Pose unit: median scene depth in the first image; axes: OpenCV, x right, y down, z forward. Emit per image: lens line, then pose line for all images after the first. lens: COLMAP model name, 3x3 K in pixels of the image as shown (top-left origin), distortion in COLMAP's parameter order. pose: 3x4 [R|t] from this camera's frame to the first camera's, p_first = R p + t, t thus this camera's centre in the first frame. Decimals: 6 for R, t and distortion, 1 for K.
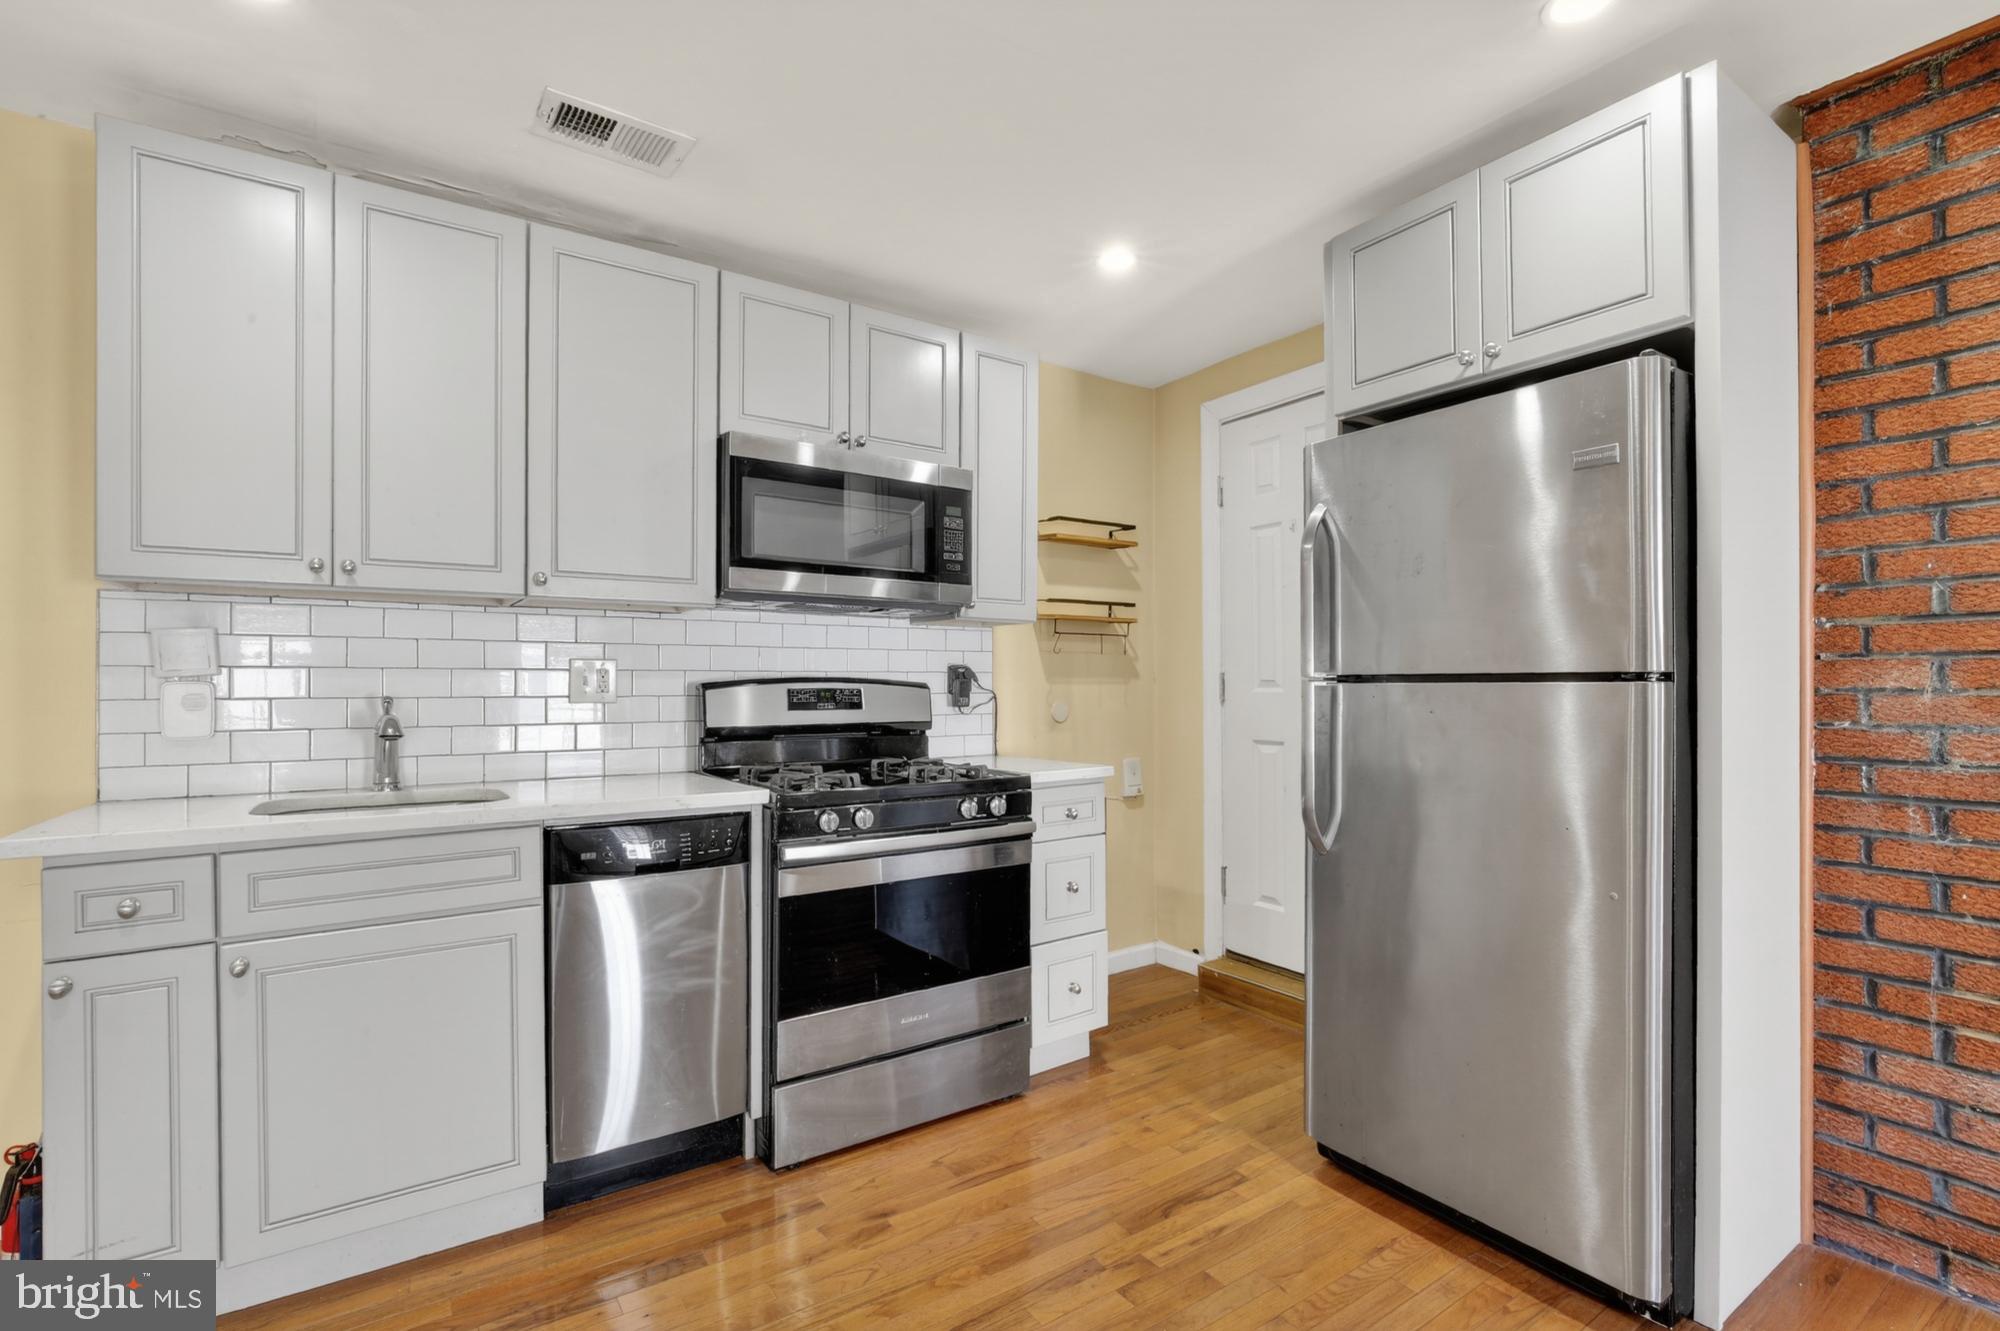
lens RADIAL K [[934.5, 0, 1008.4], [0, 934.5, 683.4], [0, 0, 1]] dist [-0.027502, 0.001152]
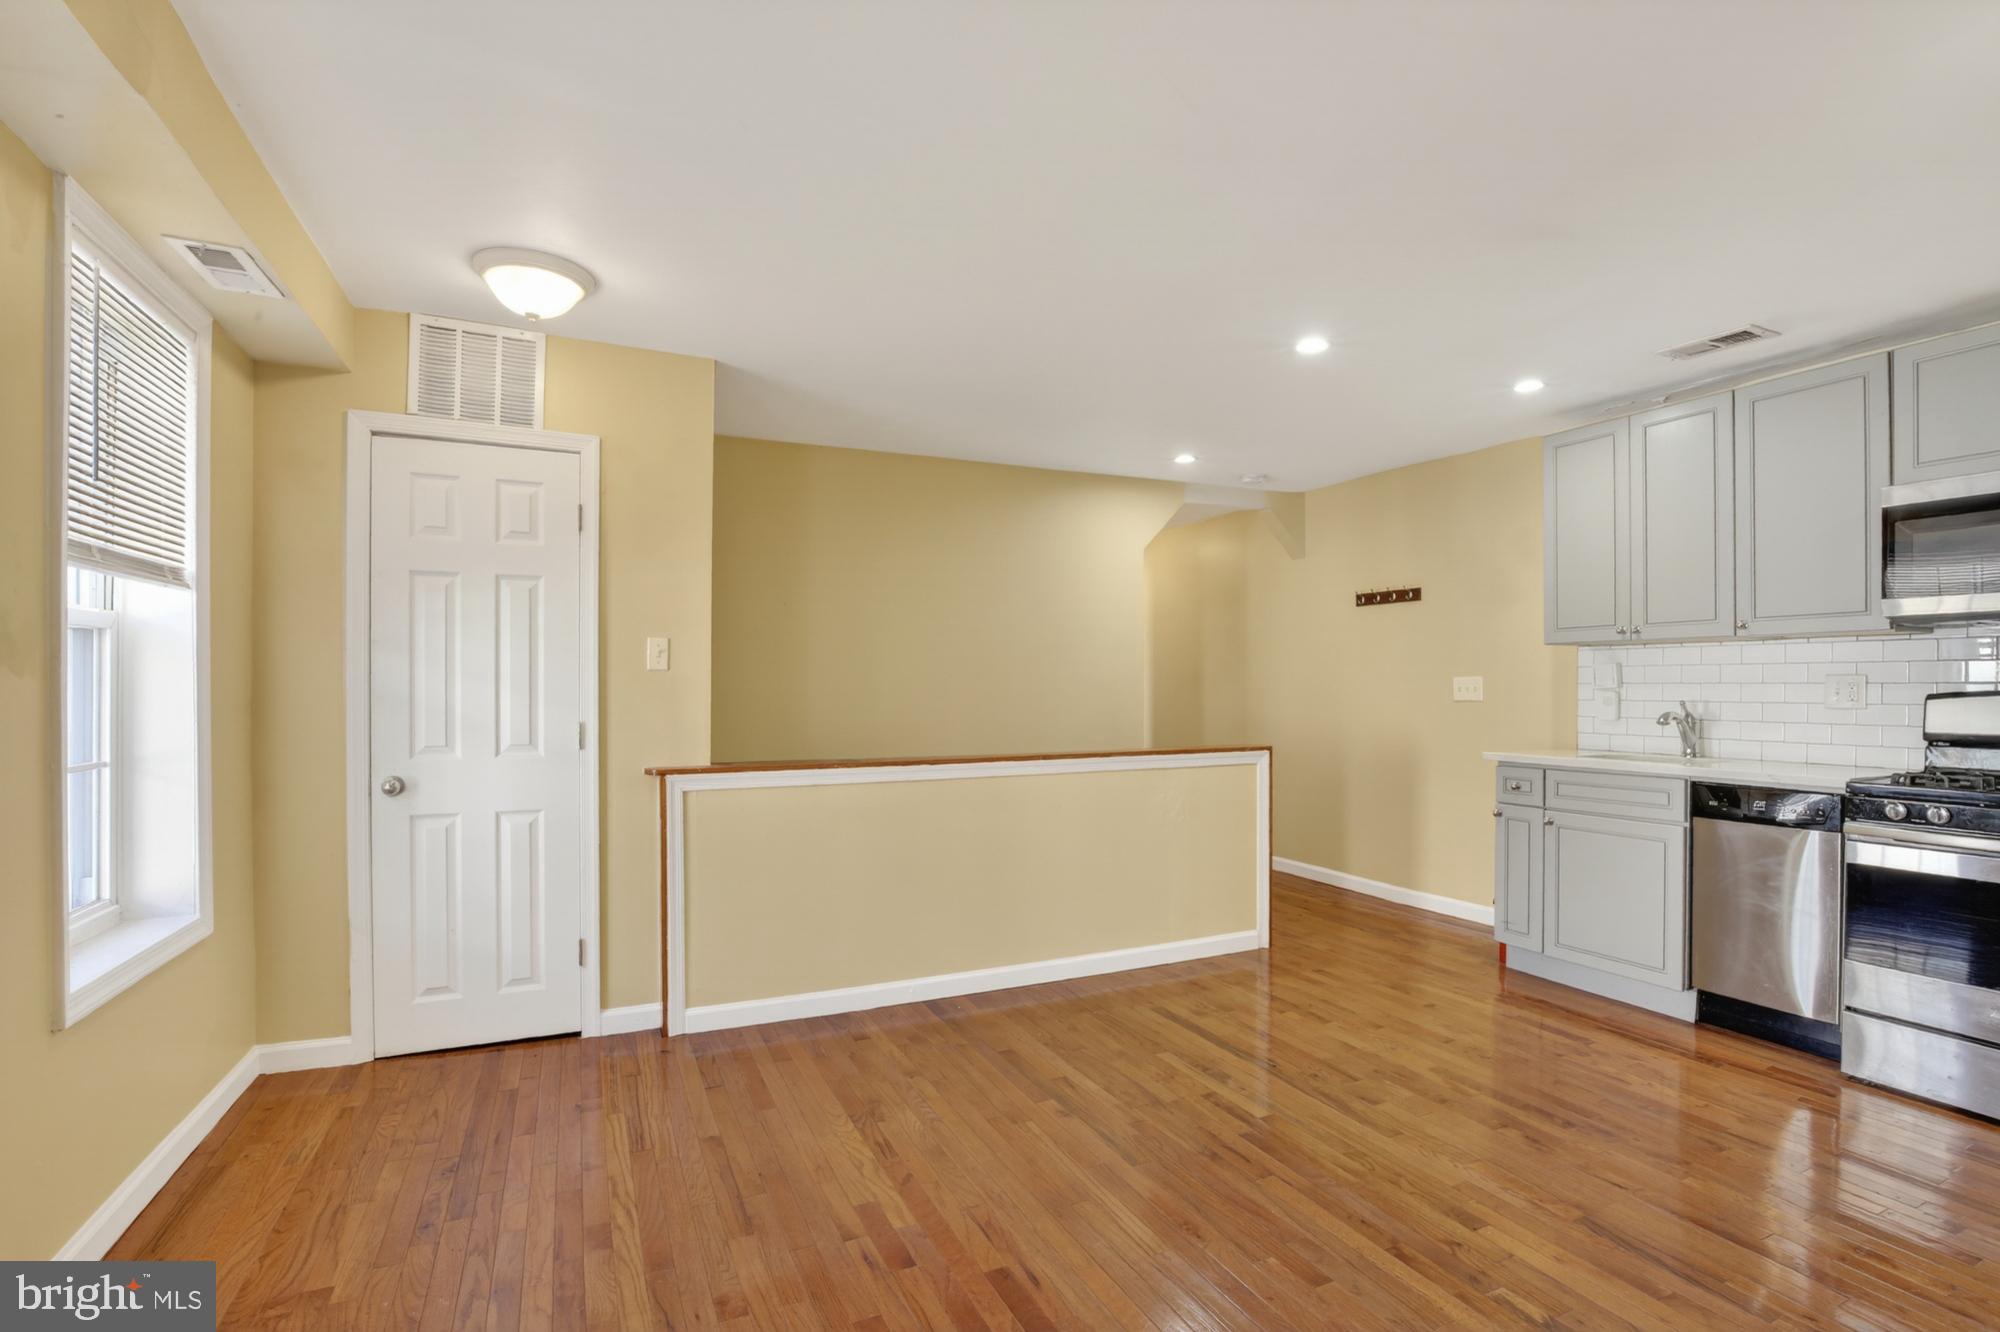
lens RADIAL K [[934.5, 0, 1014.4], [0, 934.5, 692.9], [0, 0, 1]] dist [-0.027502, 0.001152]
pose [[-0.160299, 0.011127, -0.987006, 1.136657], [-0.001061, 0.999934, 0.011445, -0.016821], [0.987068, 0.002882, -0.160277, 0.058505]]
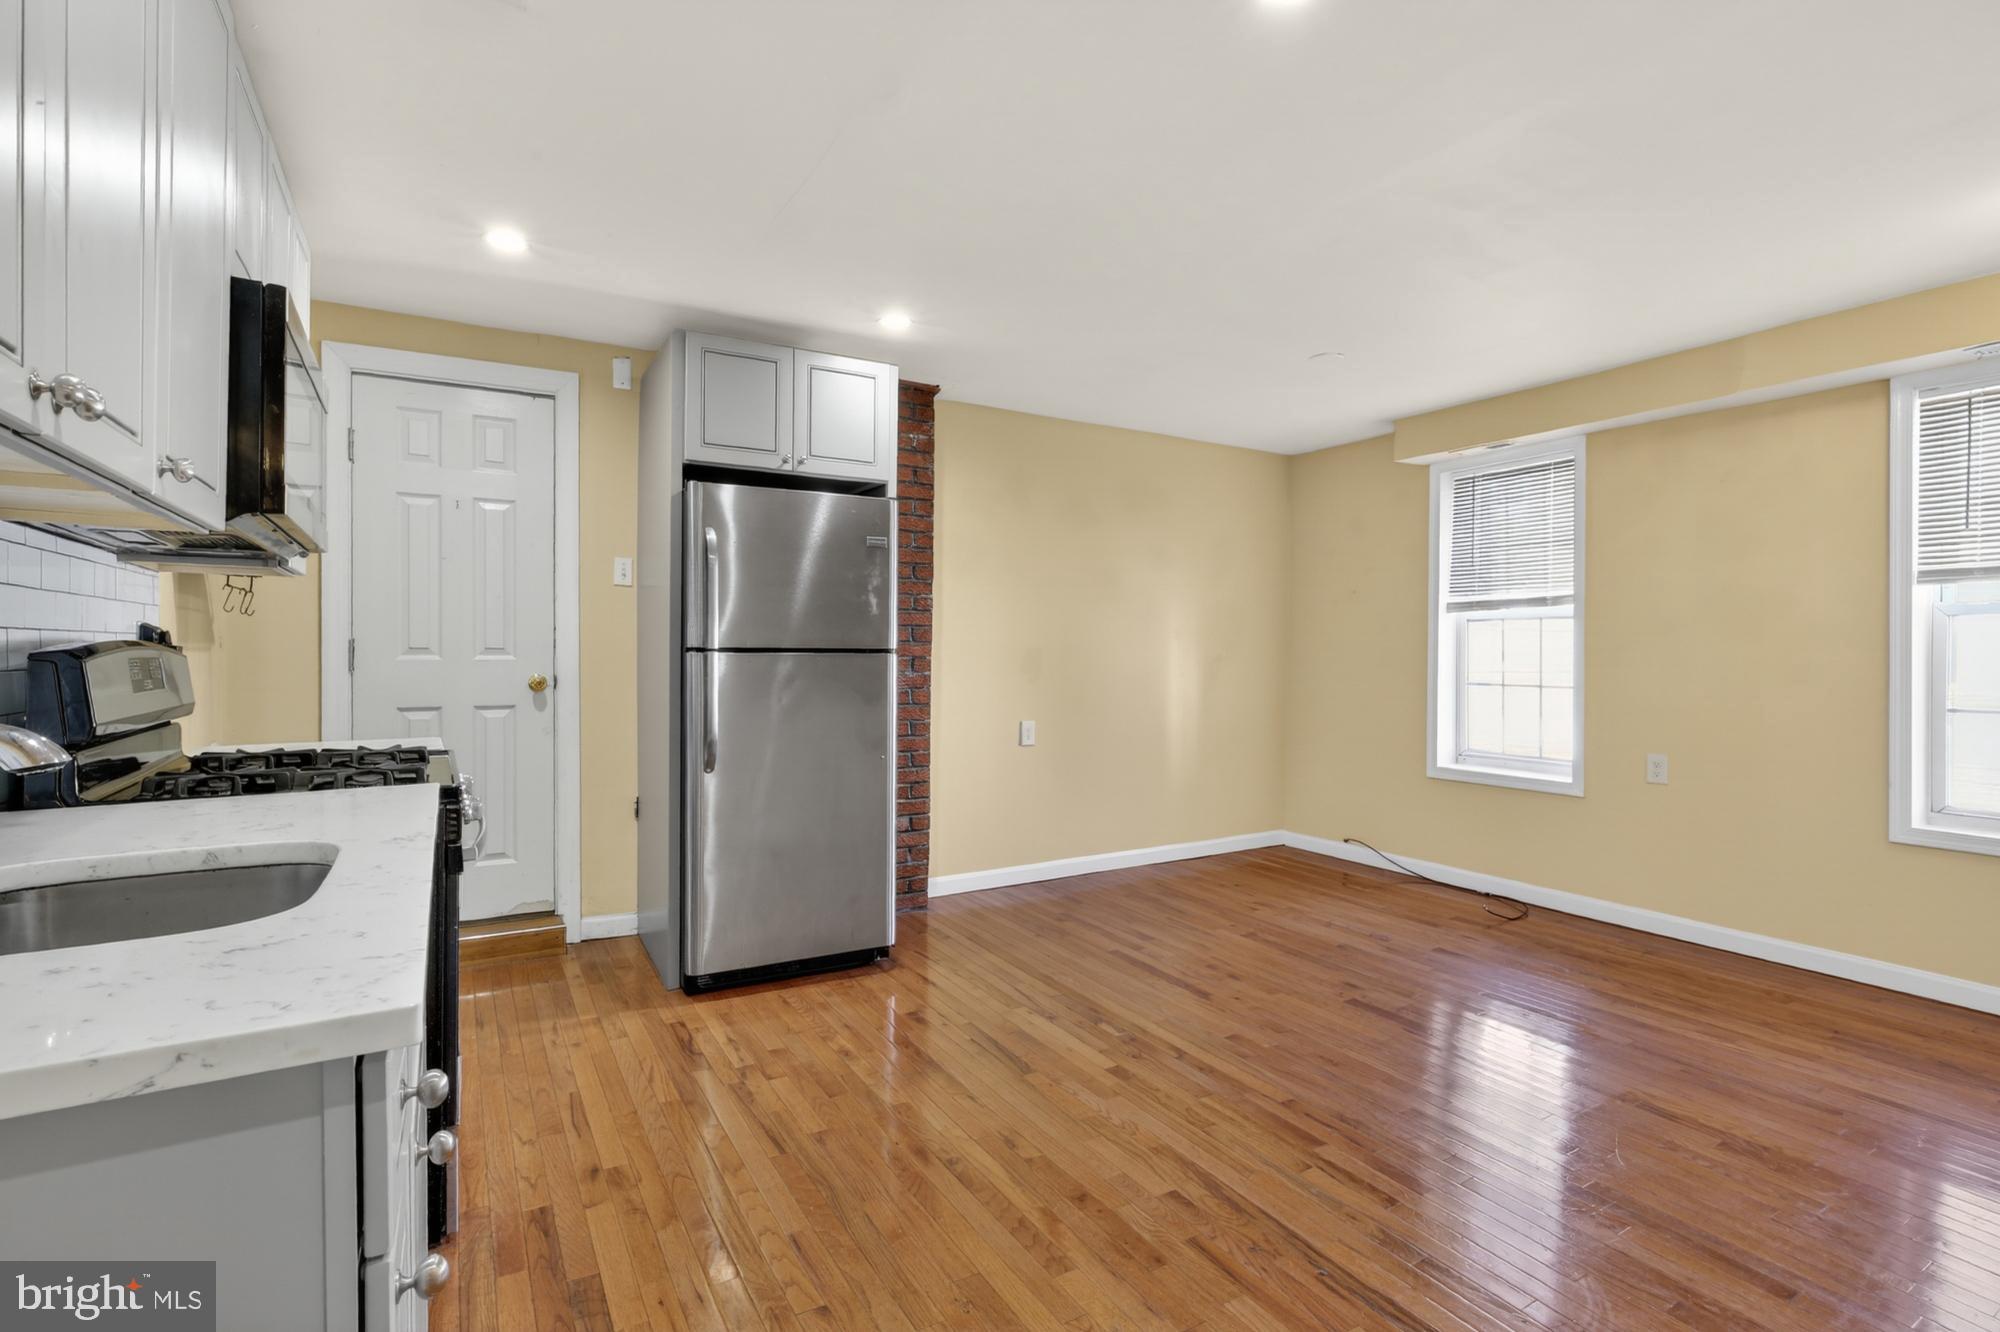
lens RADIAL K [[934.5, 0, 985.8], [0, 934.5, 665.5], [0, 0, 1]] dist [-0.027502, 0.001152]
pose [[0.073728, -0.014477, 0.997173, -1.007537], [-0.008280, 0.999851, 0.015128, -0.006330], [-0.997244, -0.009372, 0.073597, 0.446174]]
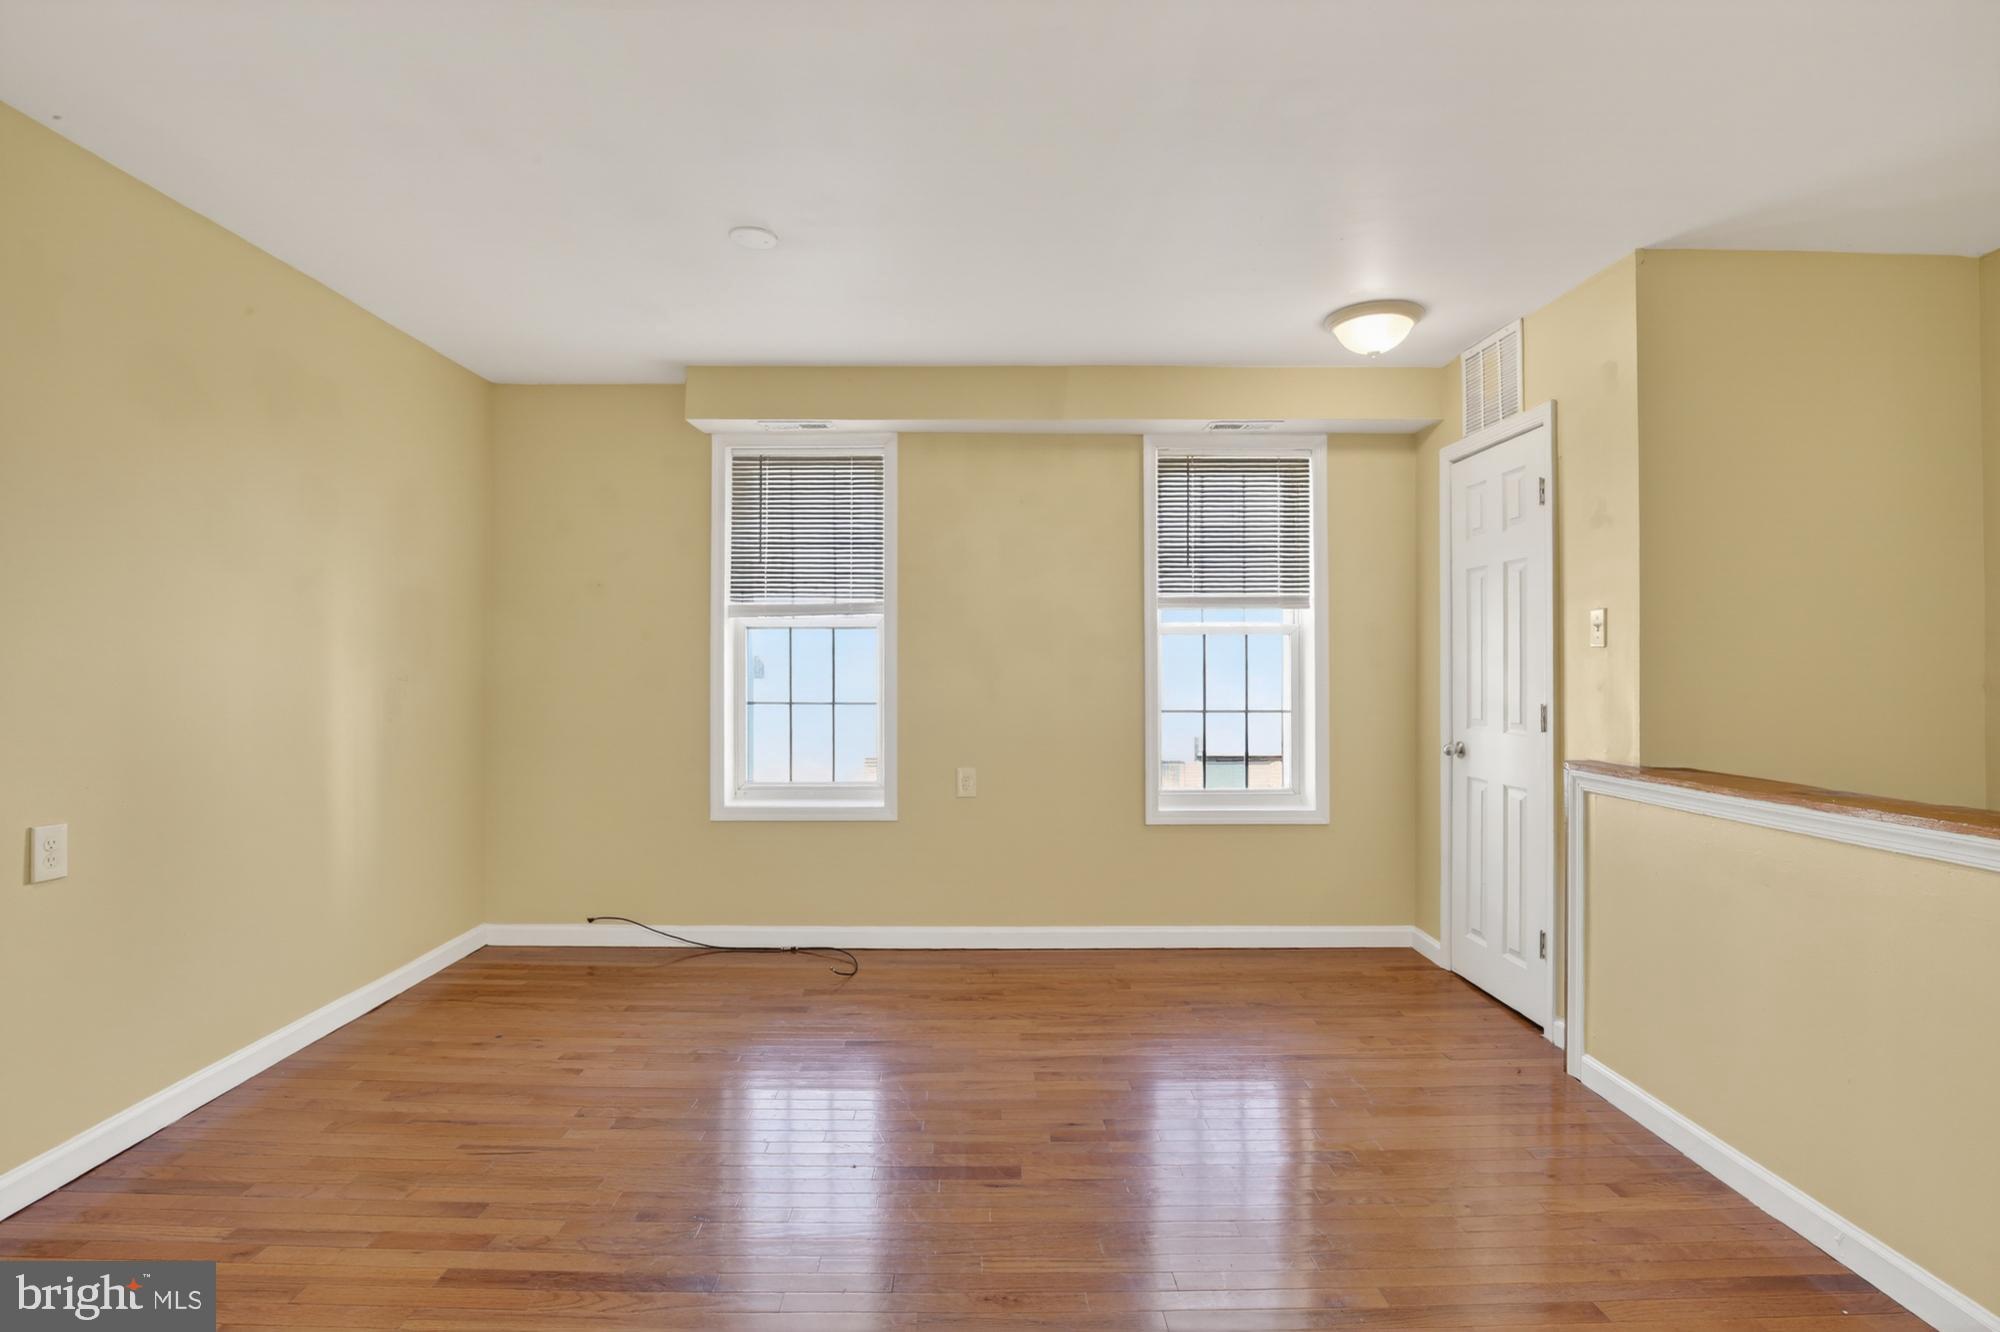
lens RADIAL K [[934.5, 0, 991.8], [0, 934.5, 662.5], [0, 0, 1]] dist [-0.027502, 0.001152]
pose [[-0.834356, 0.006207, 0.551191, -0.205252], [0.000636, 0.999947, -0.010297, -0.002484], [-0.551226, -0.008241, -0.834316, 0.737845]]
